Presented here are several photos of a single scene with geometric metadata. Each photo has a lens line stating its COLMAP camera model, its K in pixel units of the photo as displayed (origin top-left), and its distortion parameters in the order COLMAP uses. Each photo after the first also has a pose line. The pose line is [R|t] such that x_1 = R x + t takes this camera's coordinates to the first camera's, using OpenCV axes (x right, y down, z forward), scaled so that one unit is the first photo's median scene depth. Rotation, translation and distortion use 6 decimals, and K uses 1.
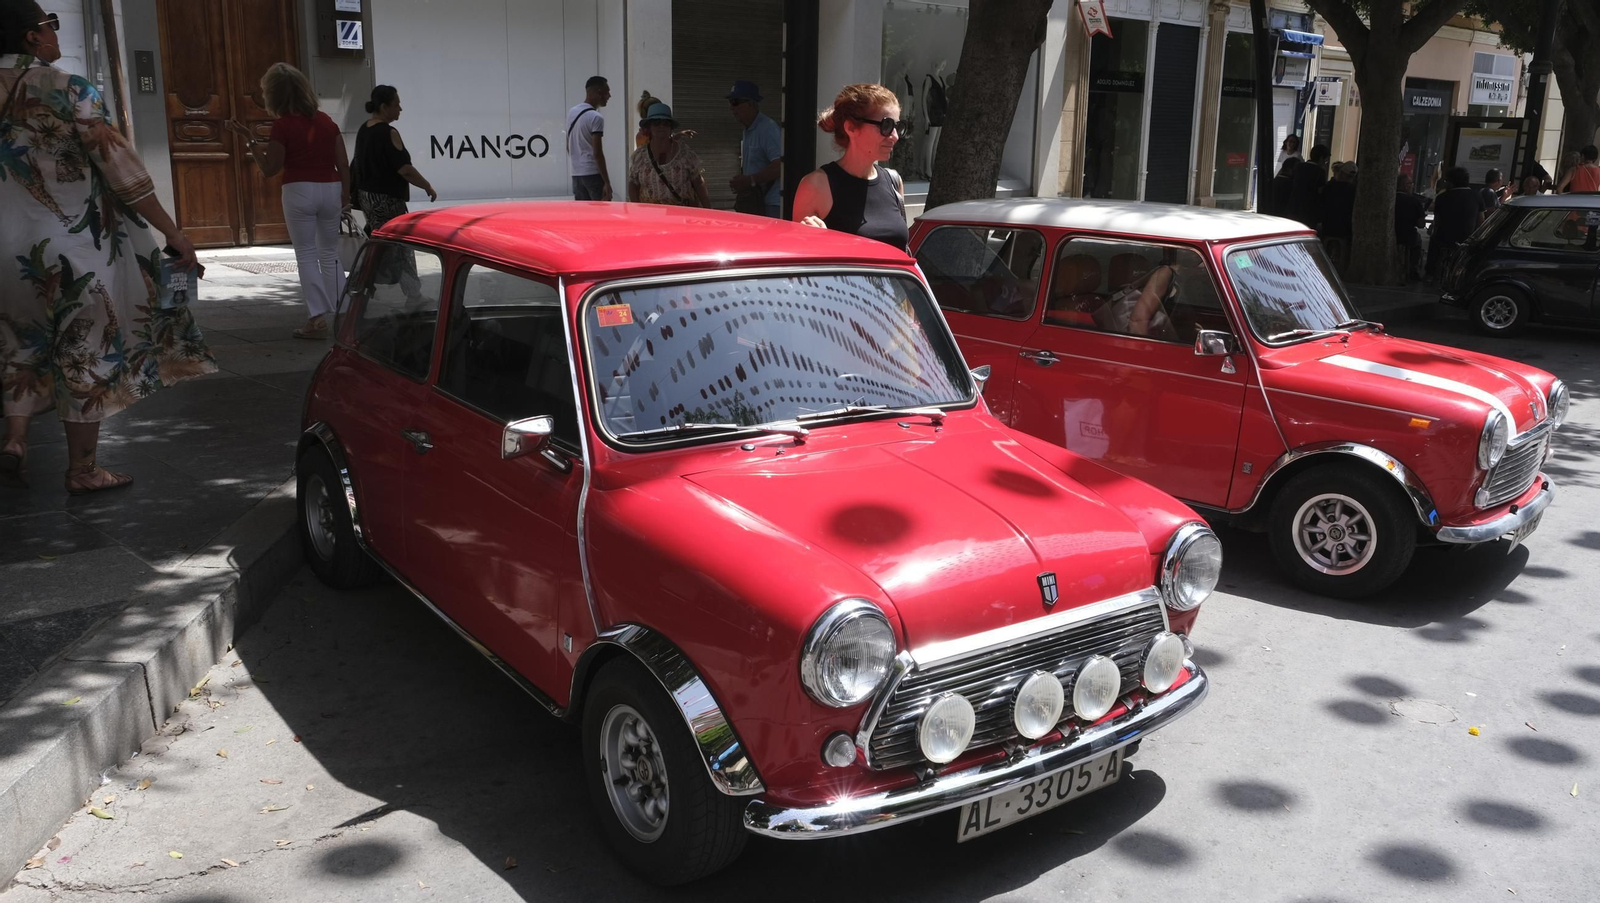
lens RADIAL K [[1340.0, 0, 800.0], [0, 1340.0, 451.5], [0, 0, 1]] dist [-0.001227, 0.007597]
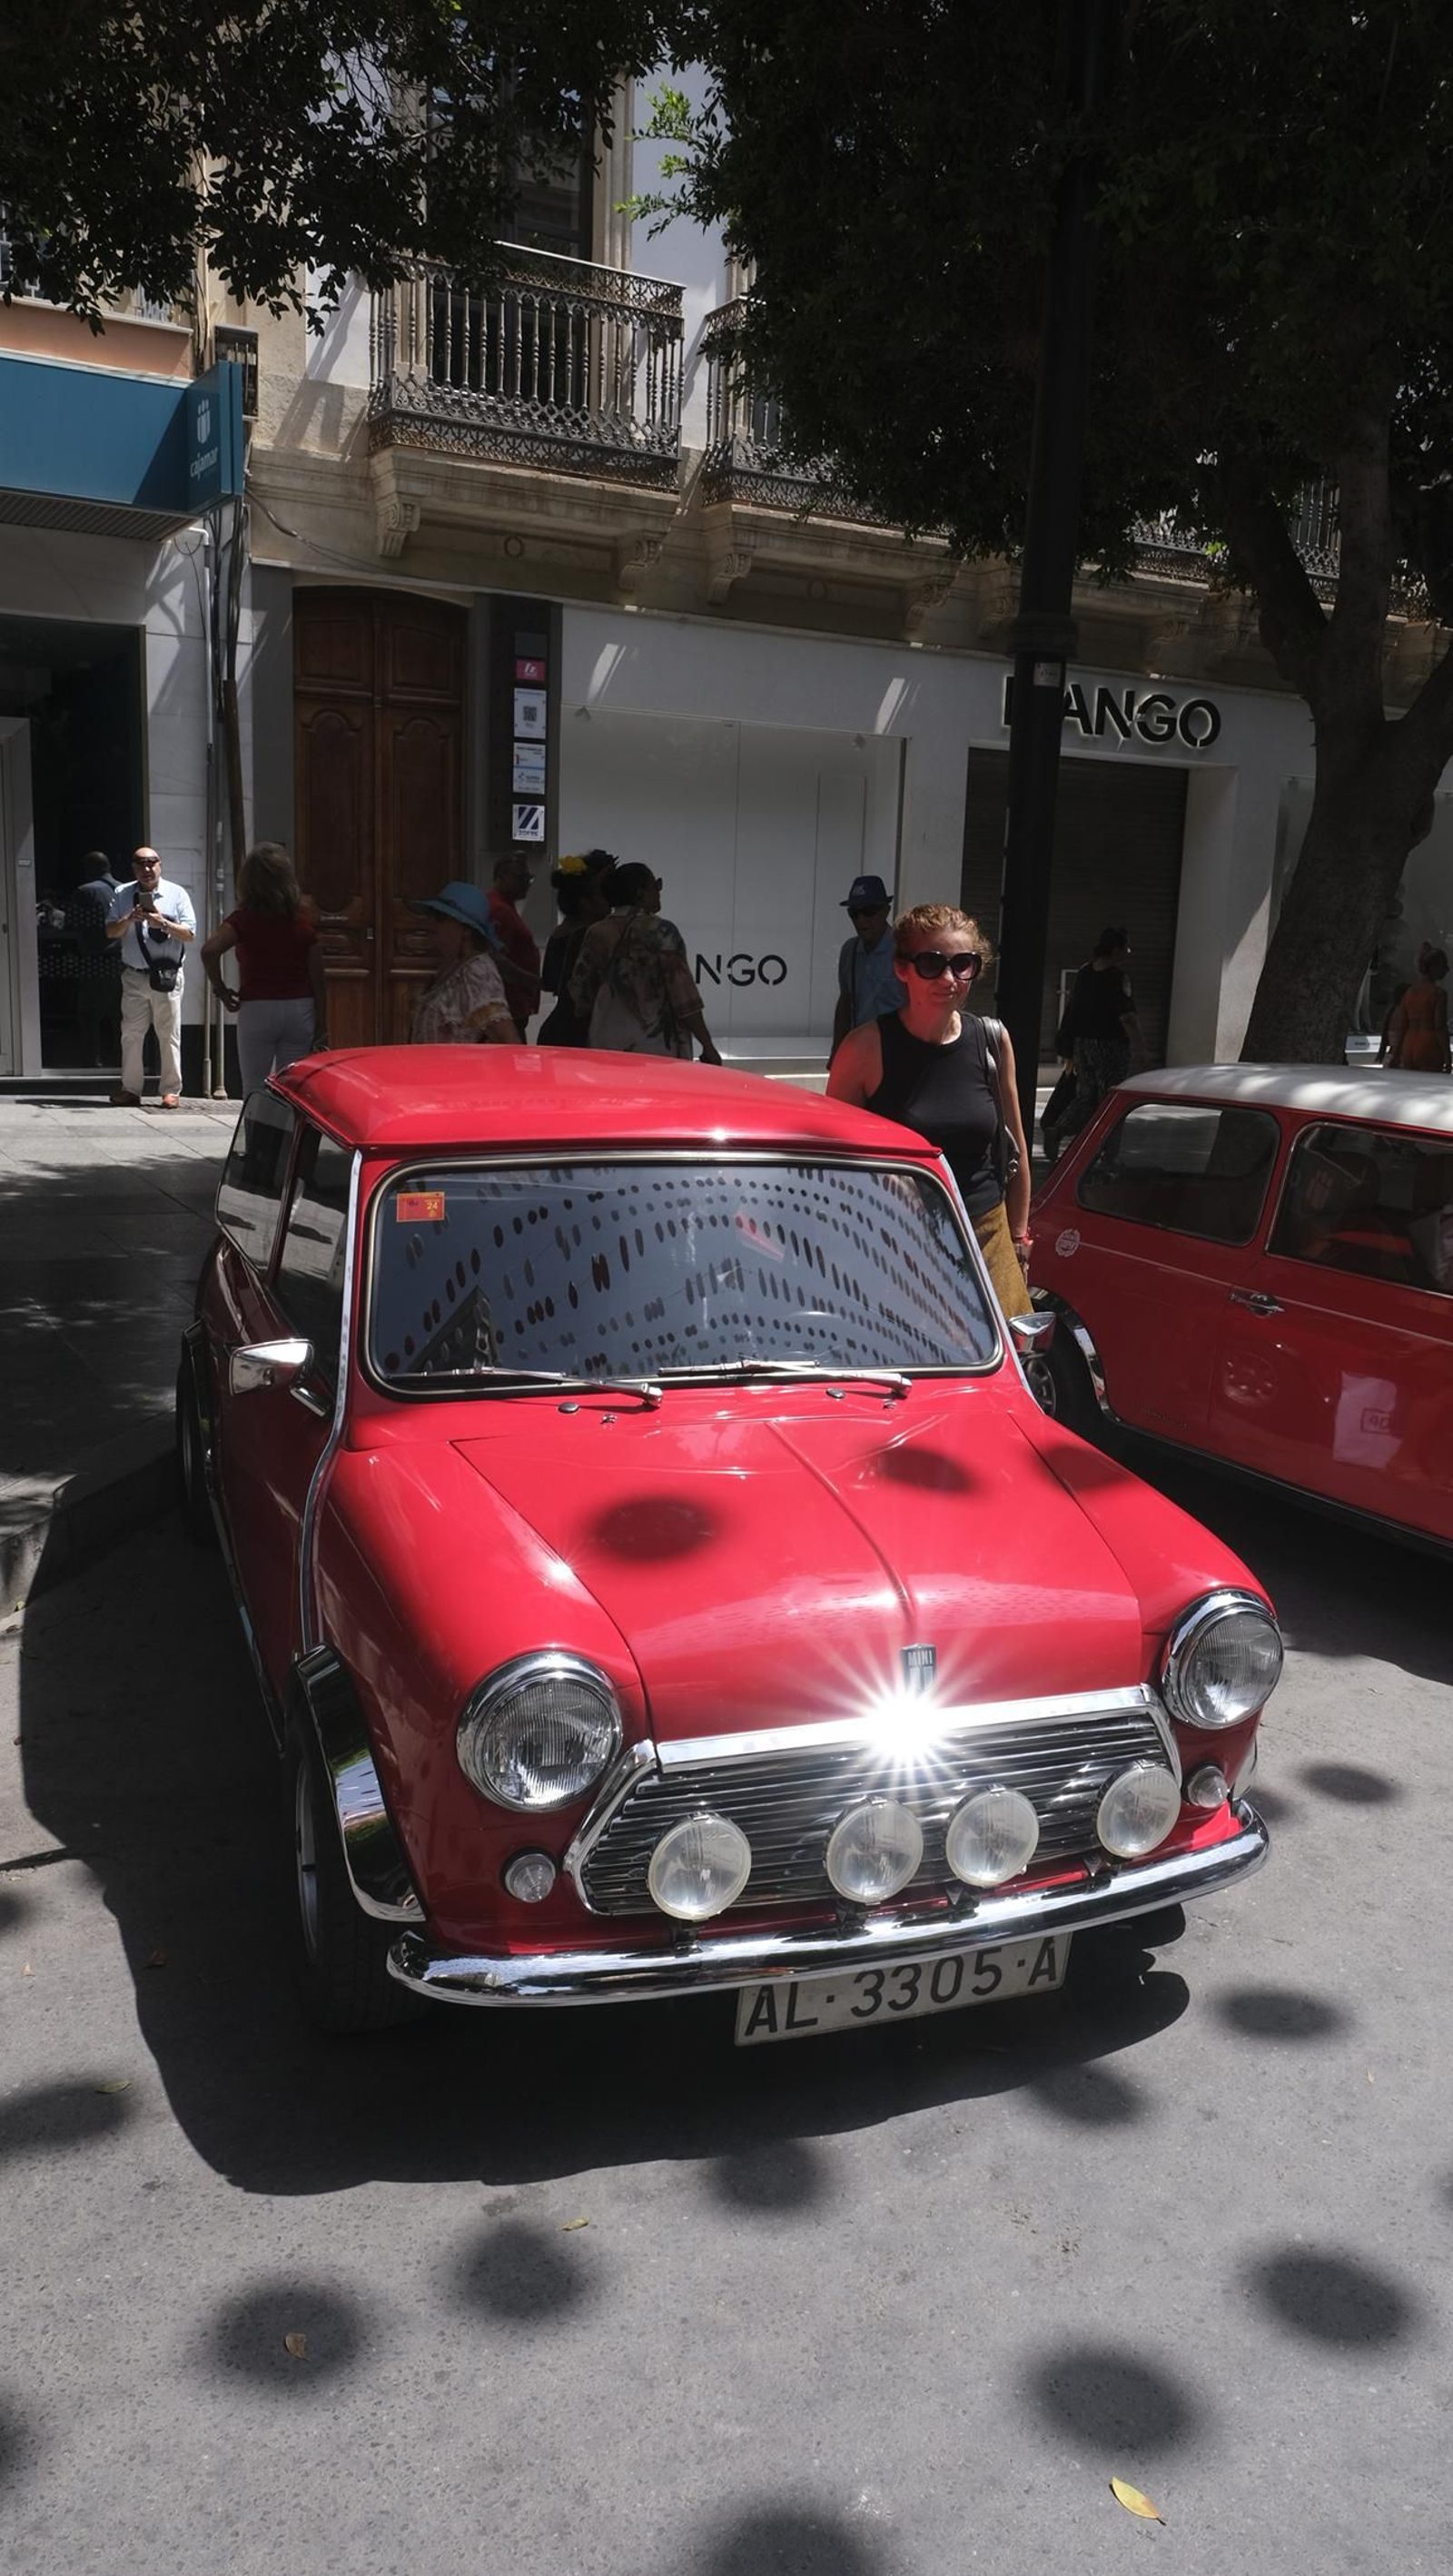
lens RADIAL K [[1819.9, 0, 726.5], [0, 1819.9, 1288.0], [0, 0, 1]] dist [-0.001704, -0.039834]
pose [[0.962050, 0.069870, -0.263776, 0.283653], [-0.083533, 0.995664, -0.040931, -0.033279], [0.259773, 0.061411, 0.963715, 0.112217]]
